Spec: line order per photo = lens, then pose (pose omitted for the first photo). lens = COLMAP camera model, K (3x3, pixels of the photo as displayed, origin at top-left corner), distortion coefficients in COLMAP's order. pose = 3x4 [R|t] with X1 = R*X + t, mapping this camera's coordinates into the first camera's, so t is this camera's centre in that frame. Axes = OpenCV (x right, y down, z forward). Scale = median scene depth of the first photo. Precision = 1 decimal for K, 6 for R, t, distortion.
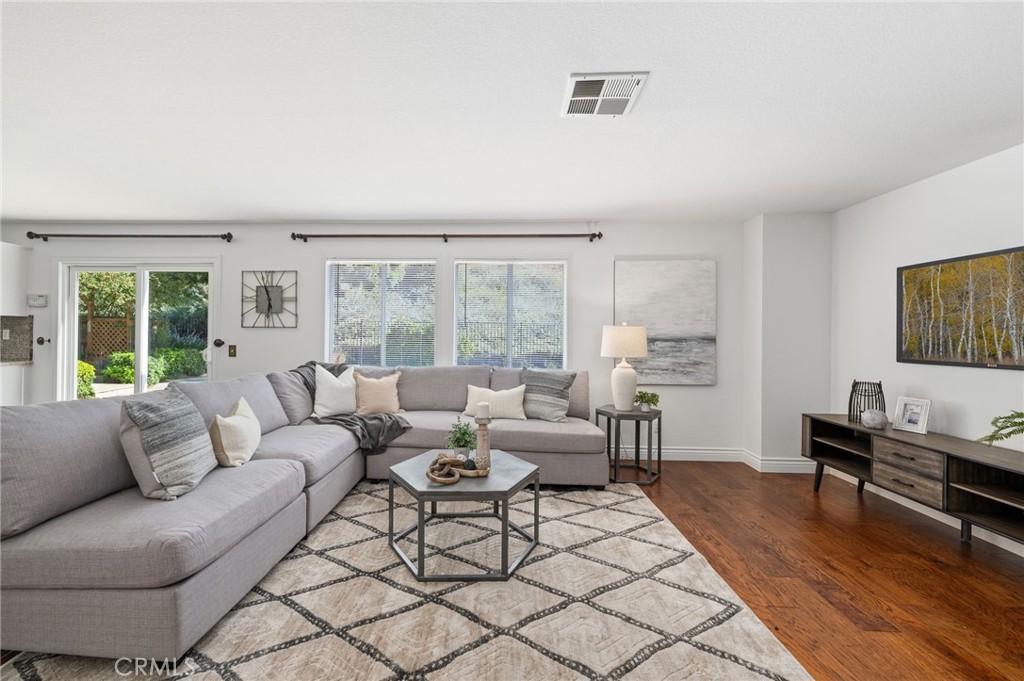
lens RADIAL K [[431.7, 0, 507.9], [0, 431.7, 333.0], [0, 0, 1]] dist [-0.012032, 0.000001]
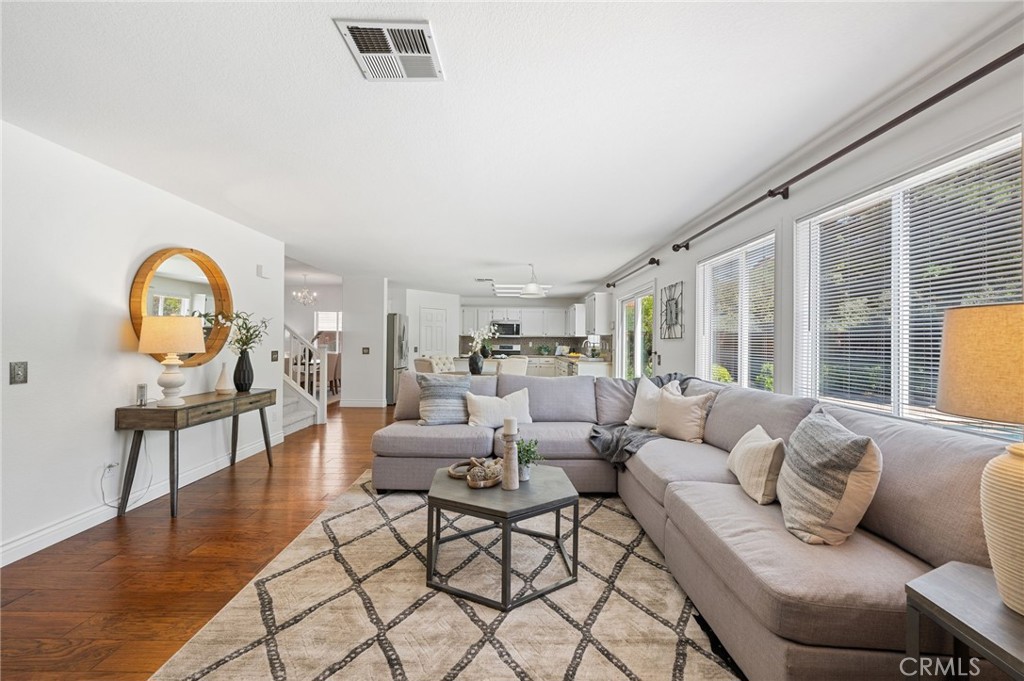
lens RADIAL K [[416.2, 0, 508.1], [0, 416.2, 340.9], [0, 0, 1]] dist [-0.000491, 0.000042]
pose [[0.040231, -0.014535, -0.999085, 0.436935], [-0.003075, 0.999888, -0.014671, 0.008788], [0.999186, 0.003662, 0.040182, 0.538350]]
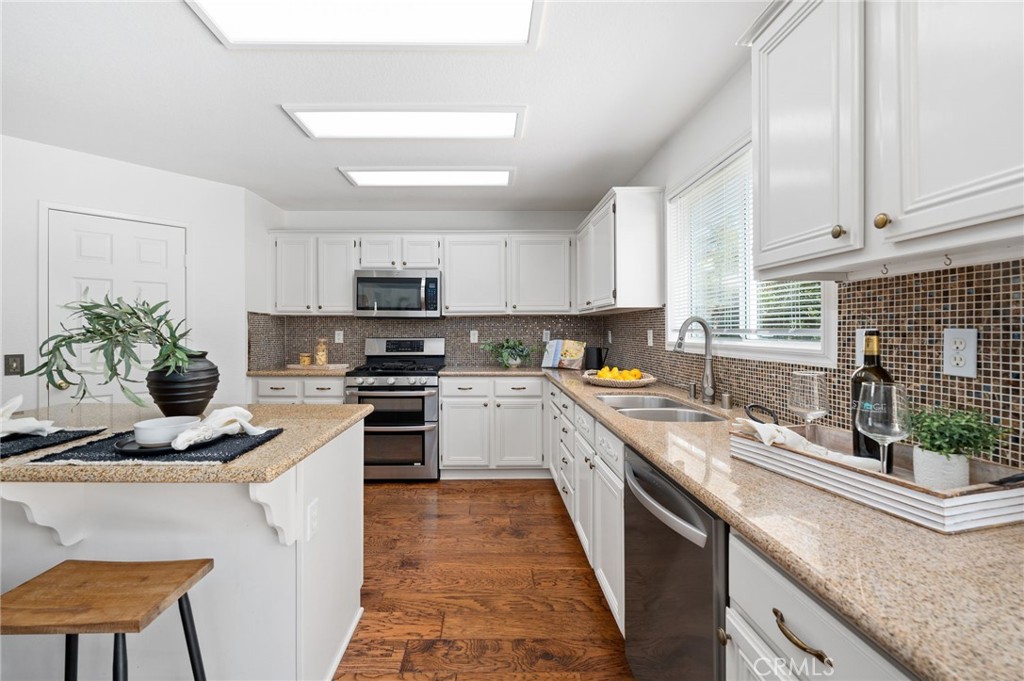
lens RADIAL K [[416.2, 0, 497.3], [0, 416.2, 331.2], [0, 0, 1]] dist [-0.000491, 0.000042]
pose [[0.051903, -0.011691, -0.998584, -1.044134], [0.008066, 0.999904, -0.011287, -0.007635], [0.998620, -0.007469, 0.051992, 0.760852]]
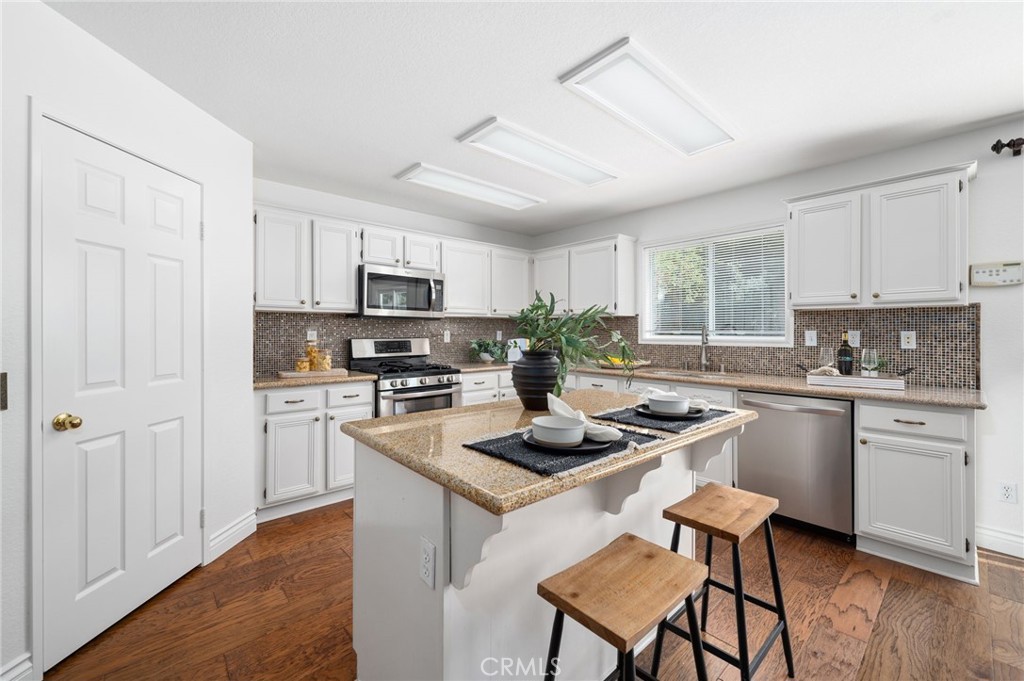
lens RADIAL K [[416.2, 0, 504.8], [0, 416.2, 329.2], [0, 0, 1]] dist [-0.000491, 0.000042]
pose [[0.699044, -0.015969, -0.714900, -1.161320], [0.012542, 0.999871, -0.010070, -0.011881], [0.714969, -0.001927, 0.699154, 0.218855]]
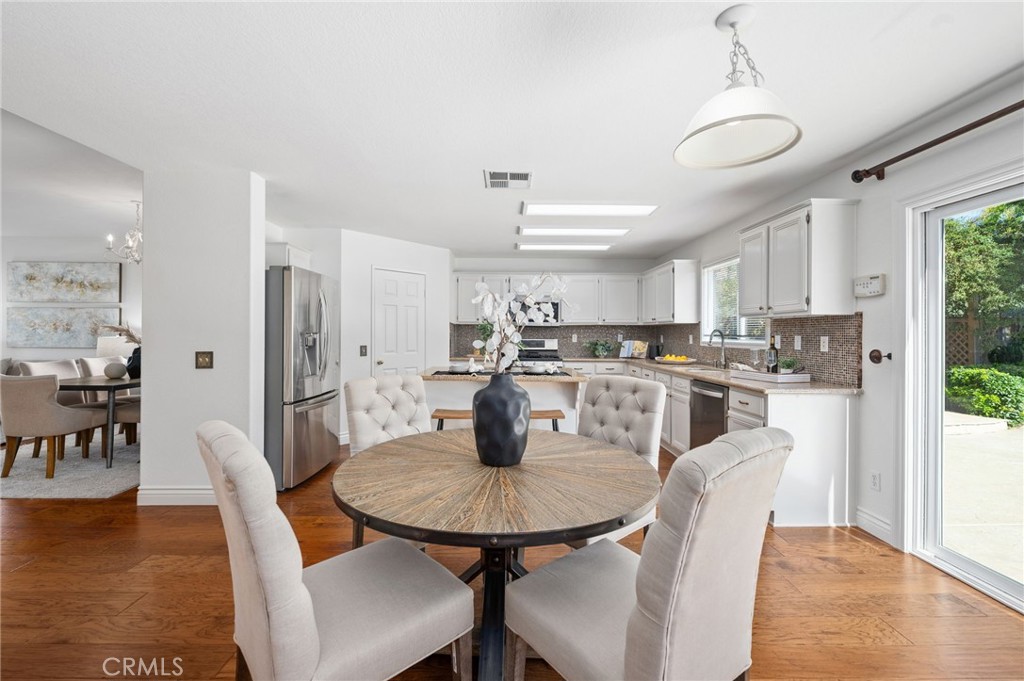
lens RADIAL K [[416.2, 0, 508.4], [0, 416.2, 336.3], [0, 0, 1]] dist [-0.000491, 0.000042]
pose [[0.049105, -0.005852, -0.998776, -0.560941], [0.002304, 0.999981, -0.005746, -0.005613], [0.998791, -0.002019, 0.049118, 0.478495]]
